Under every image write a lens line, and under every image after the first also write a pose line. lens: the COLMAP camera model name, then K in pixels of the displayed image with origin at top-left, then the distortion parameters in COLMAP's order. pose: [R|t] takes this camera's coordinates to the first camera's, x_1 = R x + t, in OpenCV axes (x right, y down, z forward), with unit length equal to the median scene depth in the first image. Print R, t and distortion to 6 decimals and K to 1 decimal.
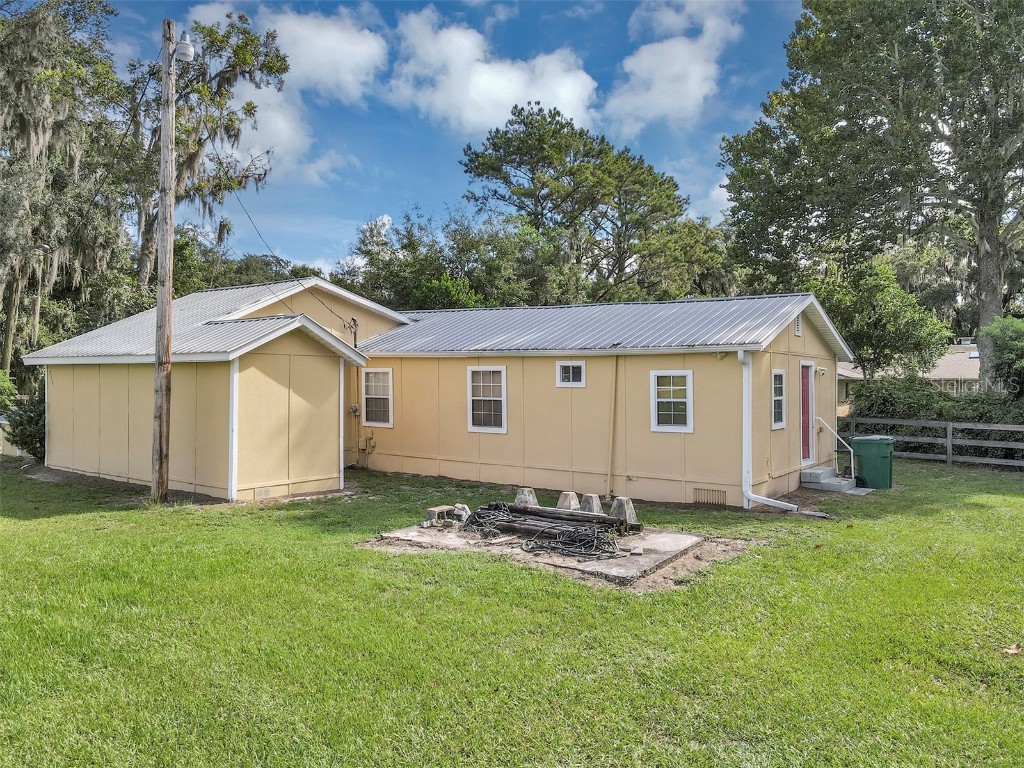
lens RADIAL K [[763.4, 0, 511.5], [0, 763.4, 384.5], [0, 0, 1]] dist [0.002285, -0.002647]
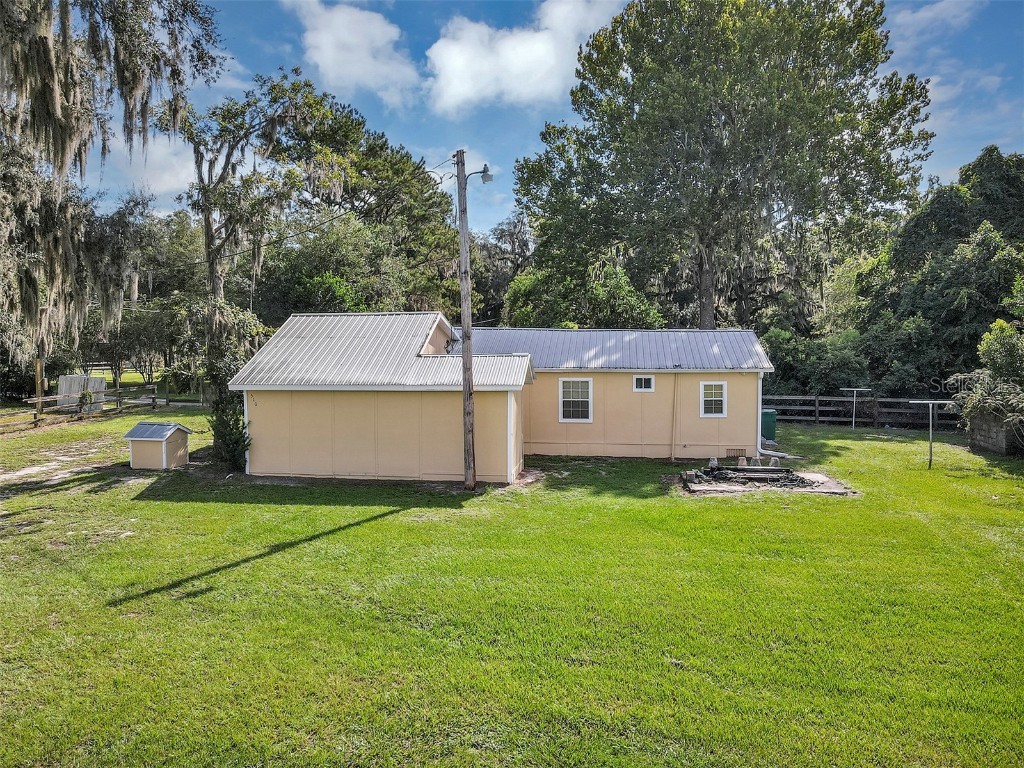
lens RADIAL K [[763.4, 0, 509.0], [0, 763.4, 382.5], [0, 0, 1]] dist [0.002285, -0.002647]
pose [[0.864042, -0.045756, 0.501336, -0.955627], [0.011913, 0.997440, 0.070503, -0.130475], [-0.503279, -0.054945, 0.862375, -0.219730]]
